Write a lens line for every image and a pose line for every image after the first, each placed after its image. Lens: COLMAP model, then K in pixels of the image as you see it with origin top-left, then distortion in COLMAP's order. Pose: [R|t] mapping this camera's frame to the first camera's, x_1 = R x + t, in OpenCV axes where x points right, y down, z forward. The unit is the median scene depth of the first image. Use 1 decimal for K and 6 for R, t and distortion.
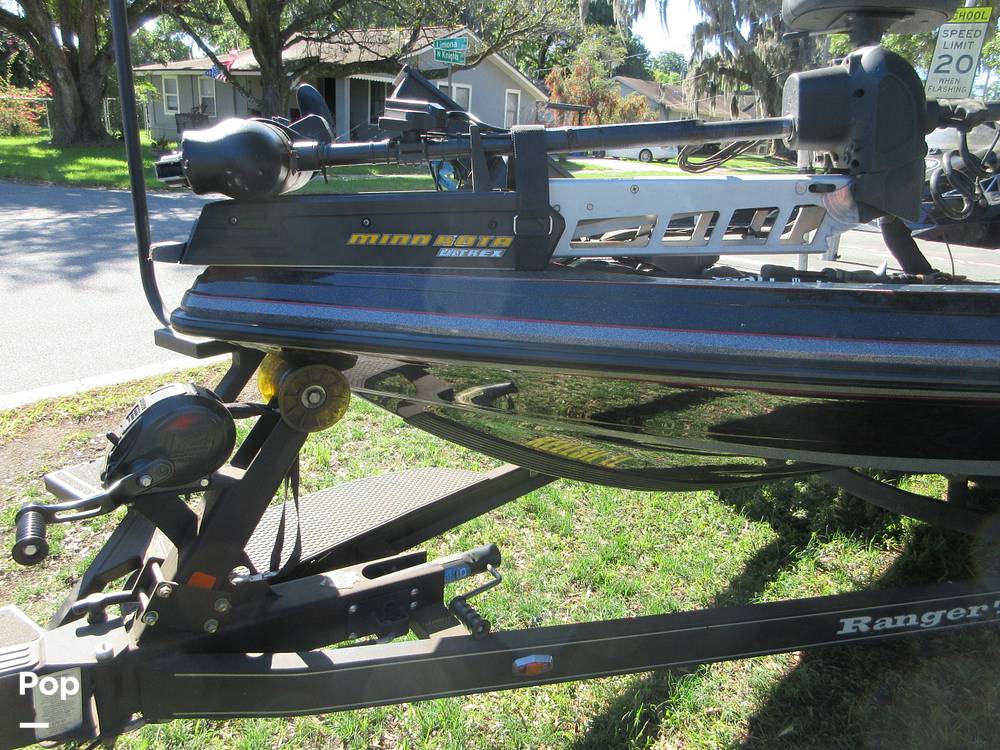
lens RADIAL K [[741.2, 0, 500.0], [0, 741.2, 359.4], [0, 0, 1]] dist [0.001185, 0.010194]
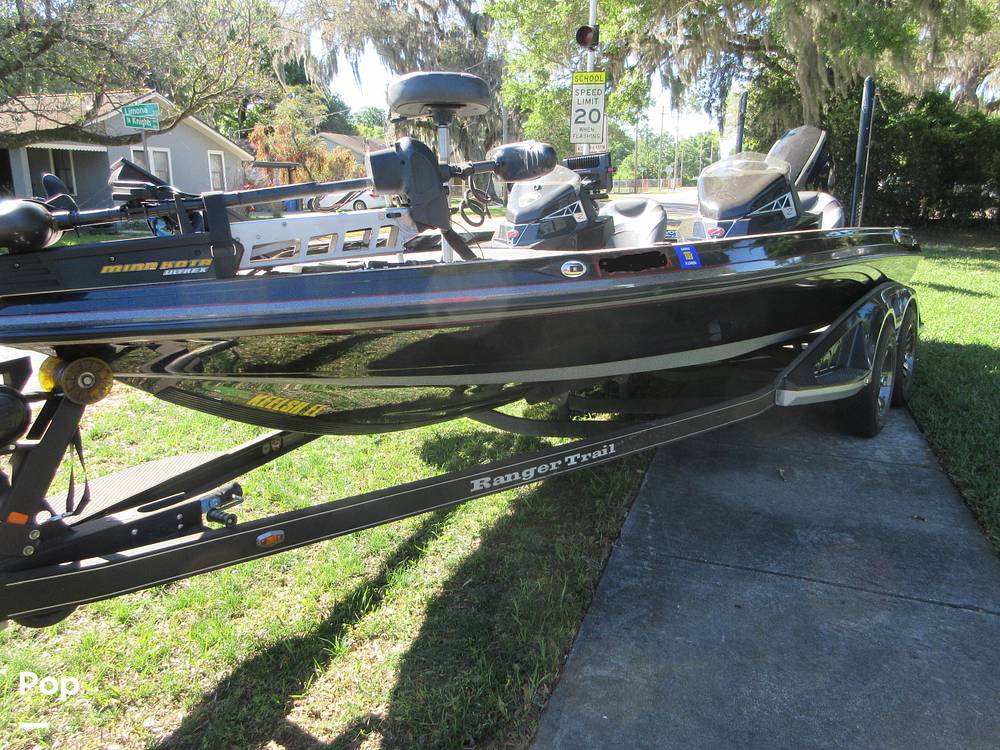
lens RADIAL K [[741.2, 0, 500.0], [0, 741.2, 359.4], [0, 0, 1]] dist [0.001185, 0.010194]
pose [[0.931829, -0.142291, 0.333837, 0.025686], [0.163563, 0.985863, -0.036344, 0.173031], [-0.323946, 0.088470, 0.941930, -0.582896]]
